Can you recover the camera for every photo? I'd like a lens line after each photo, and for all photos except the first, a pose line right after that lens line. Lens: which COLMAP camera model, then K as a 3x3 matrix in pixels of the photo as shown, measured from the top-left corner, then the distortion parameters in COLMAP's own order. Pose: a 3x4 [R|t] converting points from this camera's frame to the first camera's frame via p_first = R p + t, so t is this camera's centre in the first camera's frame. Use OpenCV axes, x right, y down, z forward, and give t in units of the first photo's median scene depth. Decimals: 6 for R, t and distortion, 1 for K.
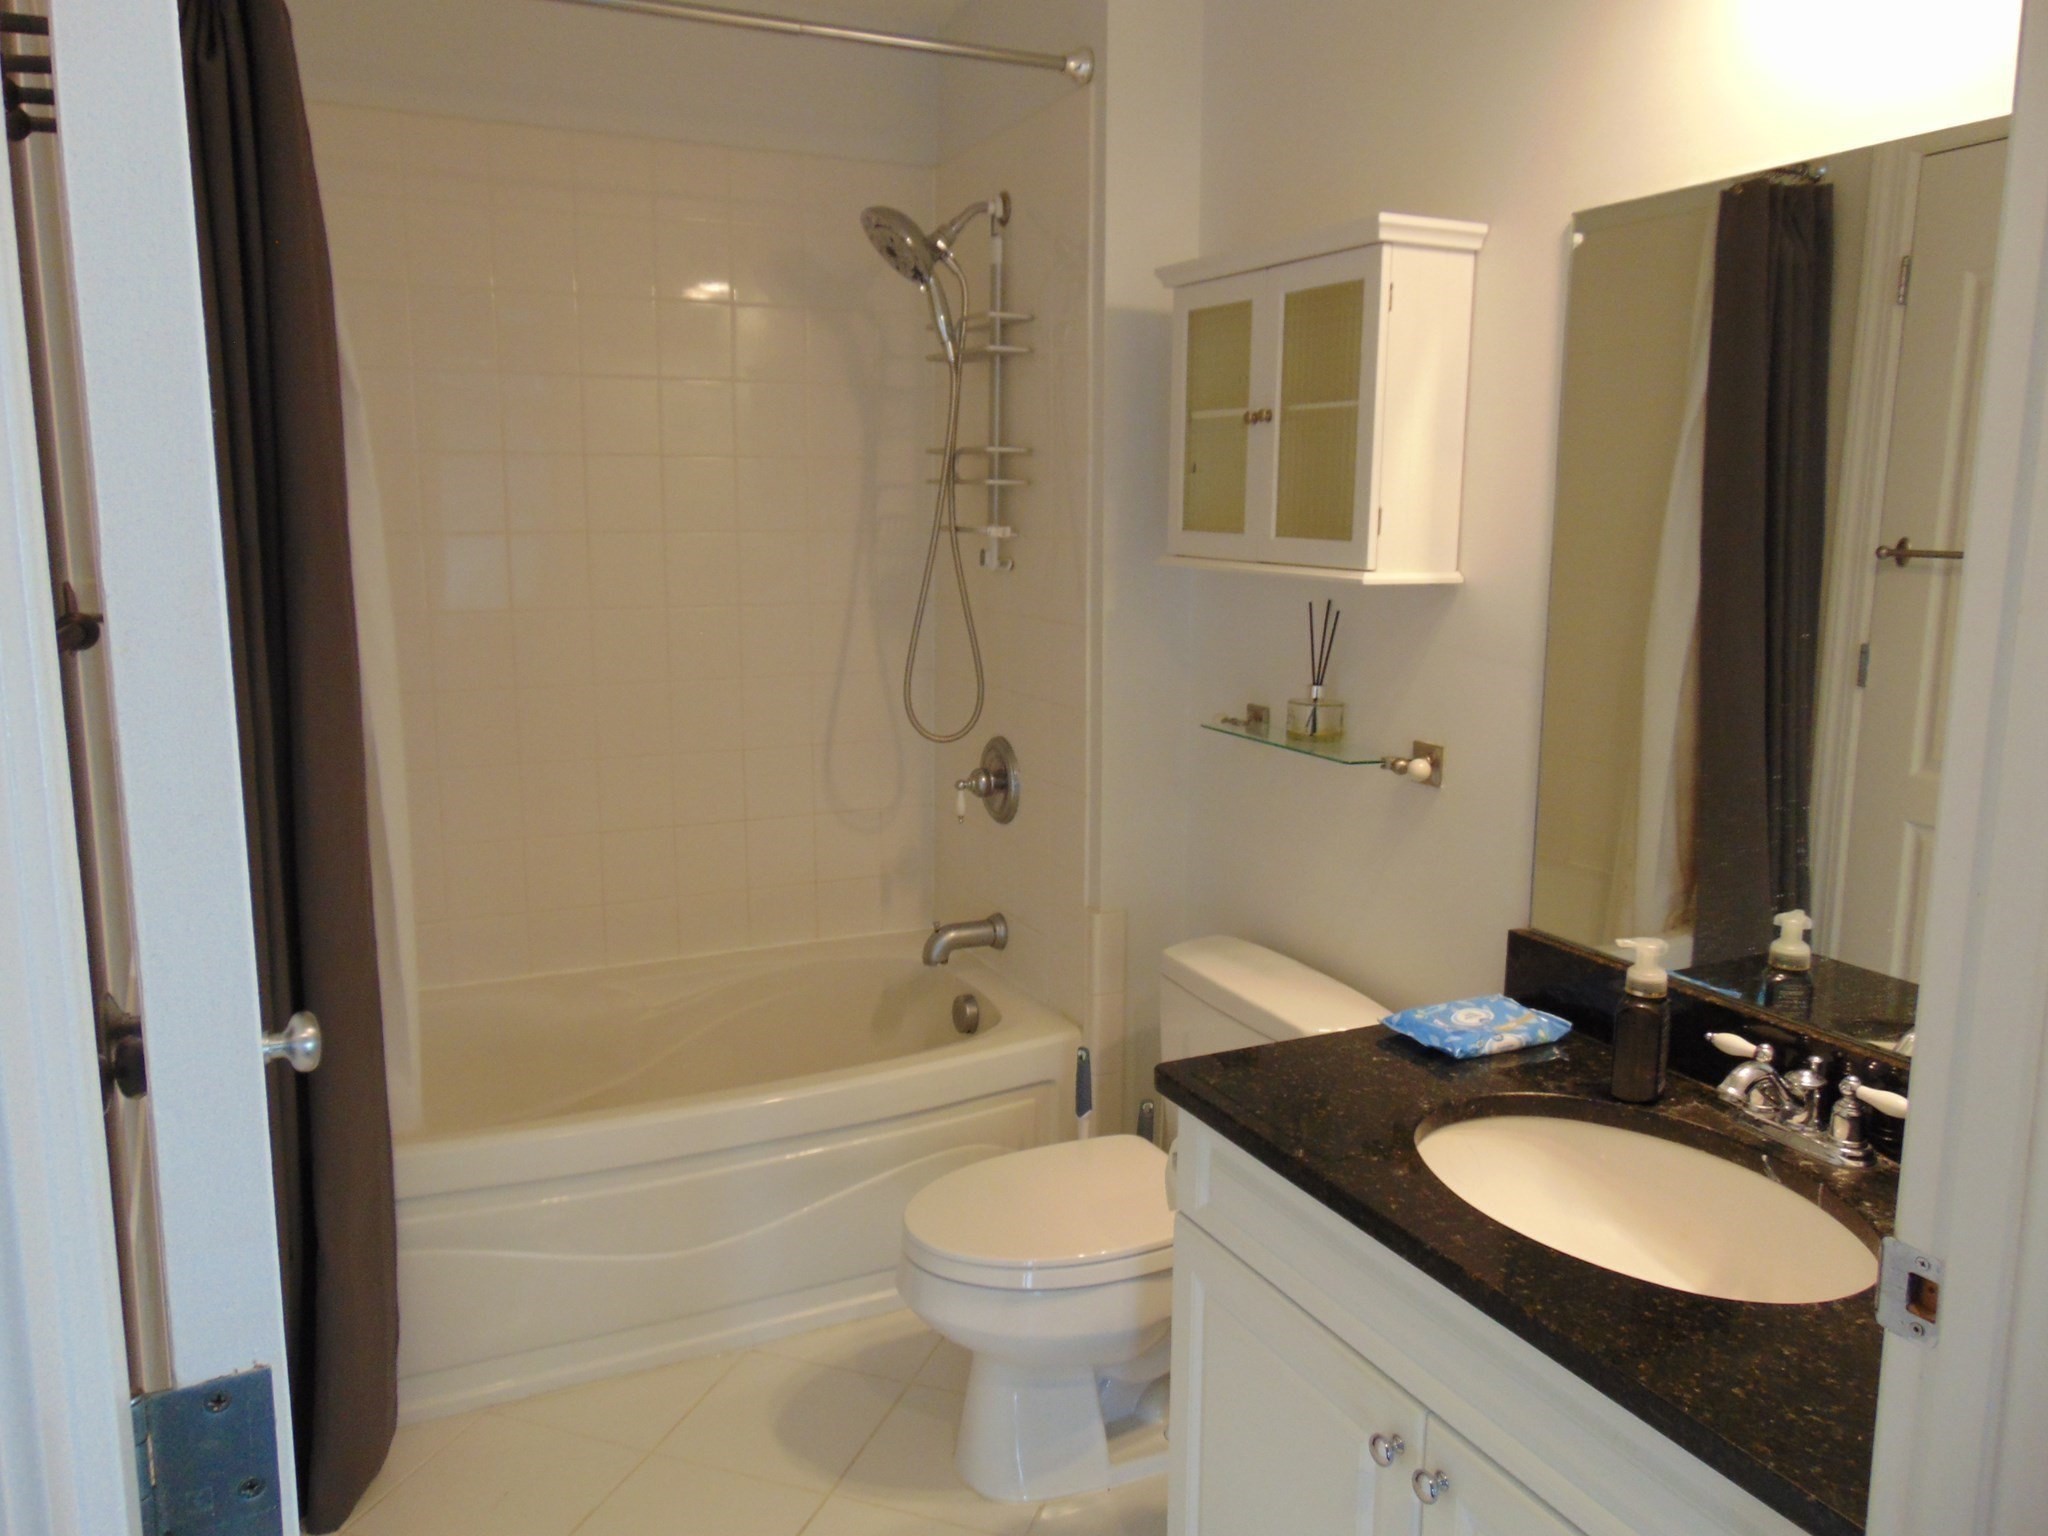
lens RADIAL K [[1541.7, 0, 1031.0], [0, 1541.7, 756.2], [0, 0, 1]] dist [-0.010830, 0.041979]
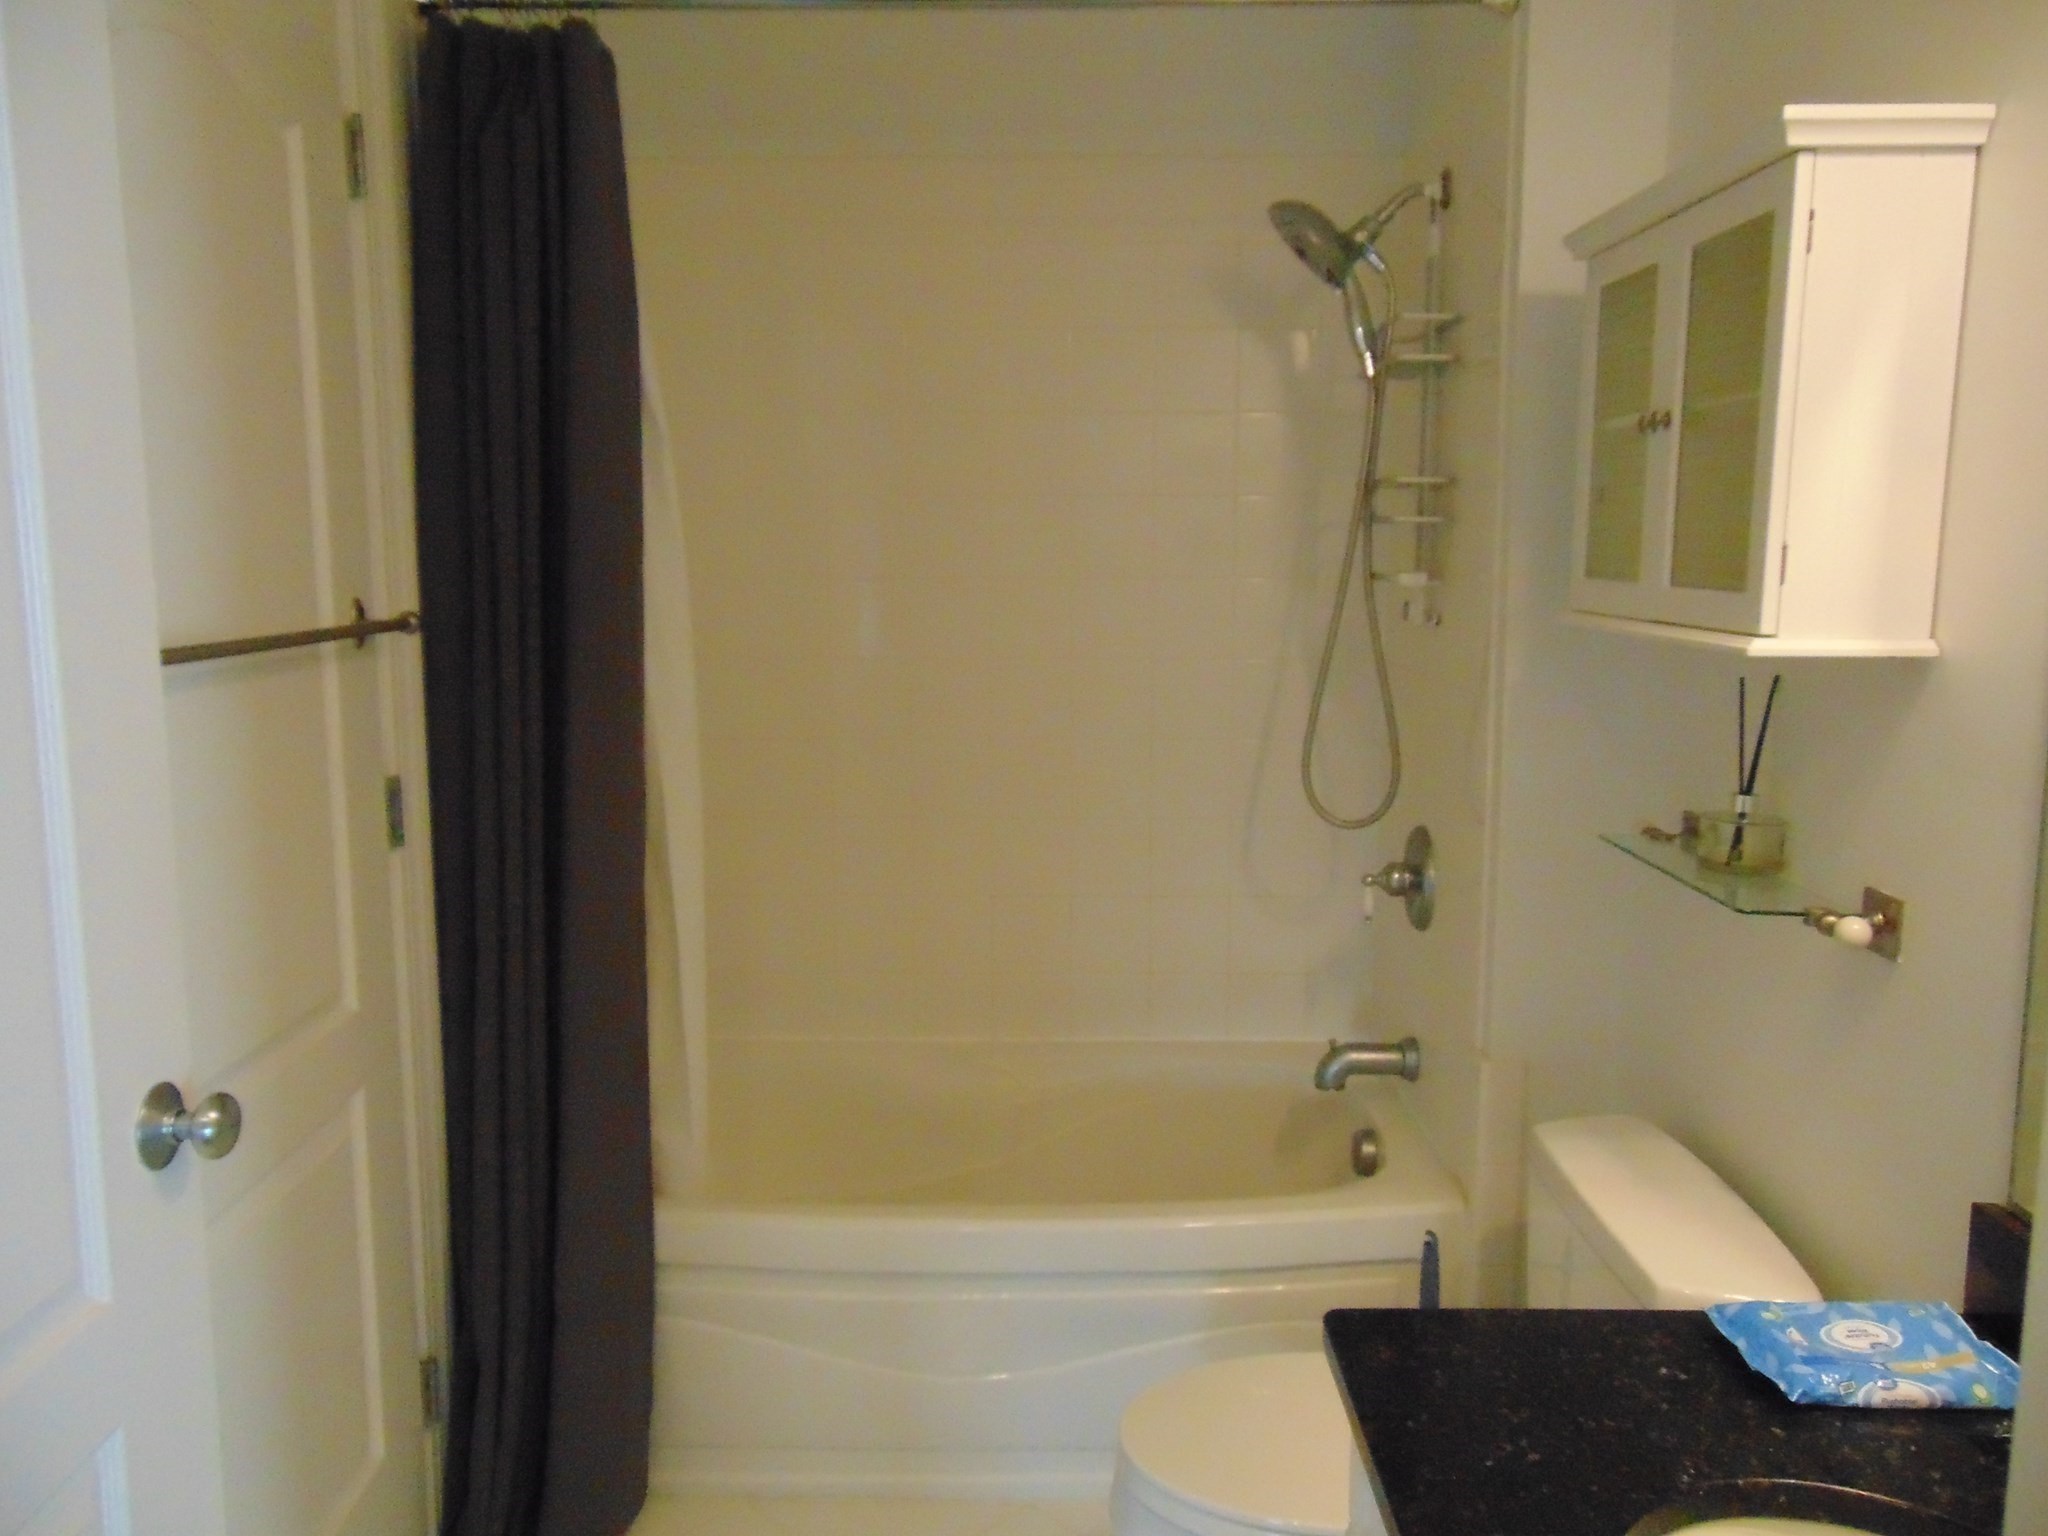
lens RADIAL K [[1541.7, 0, 1015.3], [0, 1541.7, 760.3], [0, 0, 1]] dist [-0.010830, 0.041979]
pose [[0.896732, 0.055671, -0.439058, 0.194314], [-0.068350, 0.997575, -0.013109, -0.029286], [0.437263, 0.041765, 0.898363, 0.211425]]
